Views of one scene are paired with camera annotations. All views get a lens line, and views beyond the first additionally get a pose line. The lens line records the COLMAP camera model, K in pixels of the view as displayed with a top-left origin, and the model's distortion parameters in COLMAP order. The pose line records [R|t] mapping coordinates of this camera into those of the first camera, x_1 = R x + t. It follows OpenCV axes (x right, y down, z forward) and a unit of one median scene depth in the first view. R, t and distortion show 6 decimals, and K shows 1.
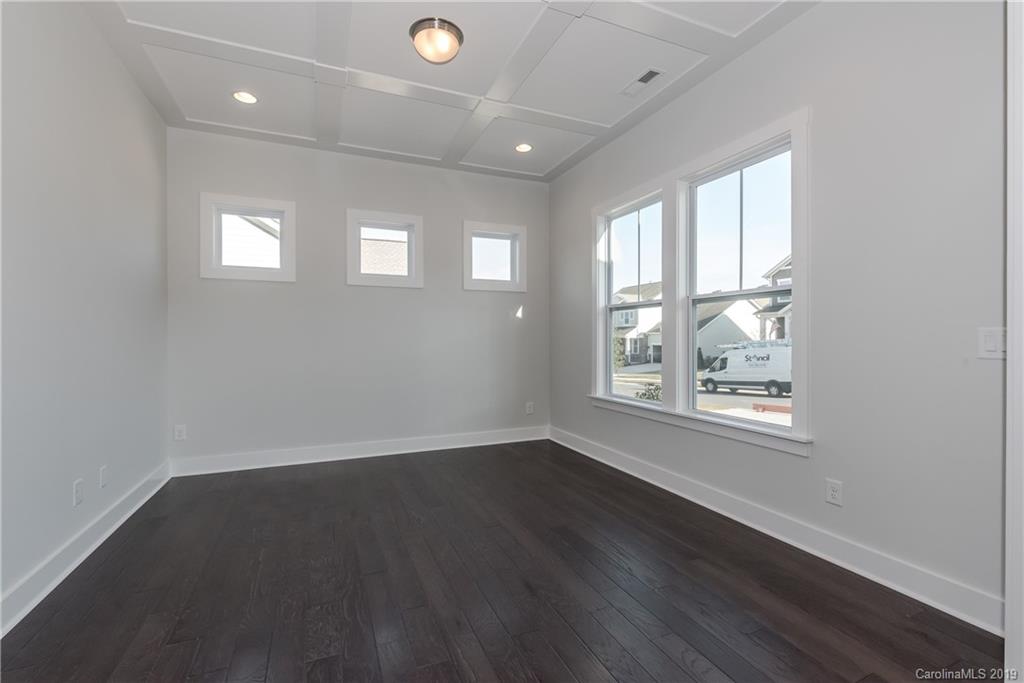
lens RADIAL K [[441.5, 0, 517.8], [0, 441.5, 335.2], [0, 0, 1]] dist [-0.002678, -0.000729]
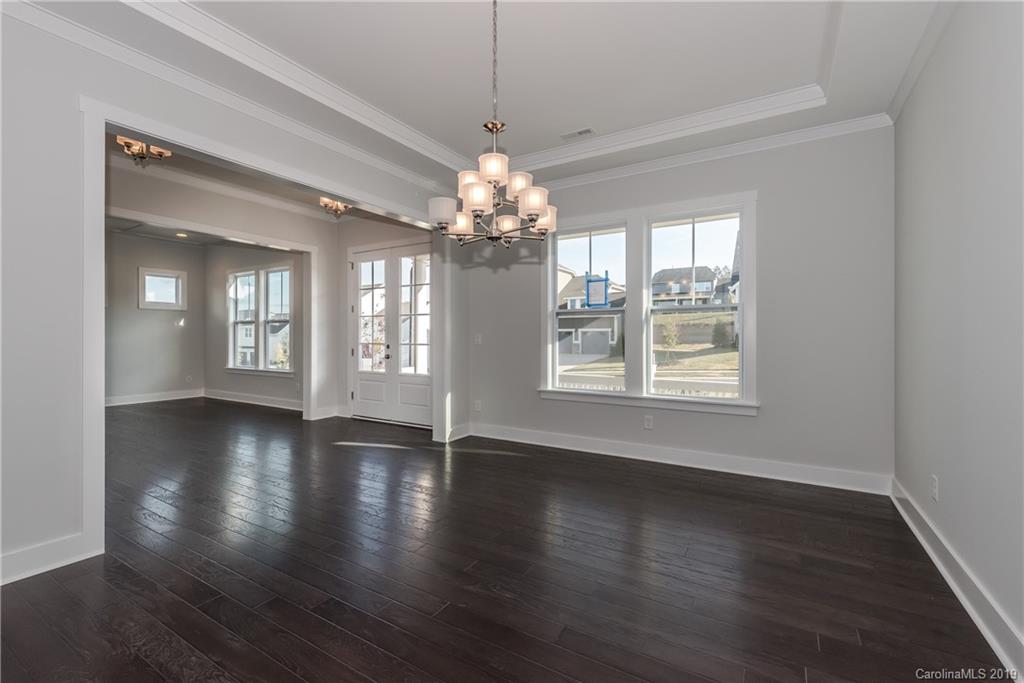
lens RADIAL K [[441.5, 0, 510.3], [0, 441.5, 340.0], [0, 0, 1]] dist [-0.002678, -0.000729]
pose [[0.825693, -0.004134, 0.564105, 0.106600], [-0.001371, 0.999955, 0.009335, -0.002518], [-0.564118, -0.008481, 0.825650, -1.295411]]
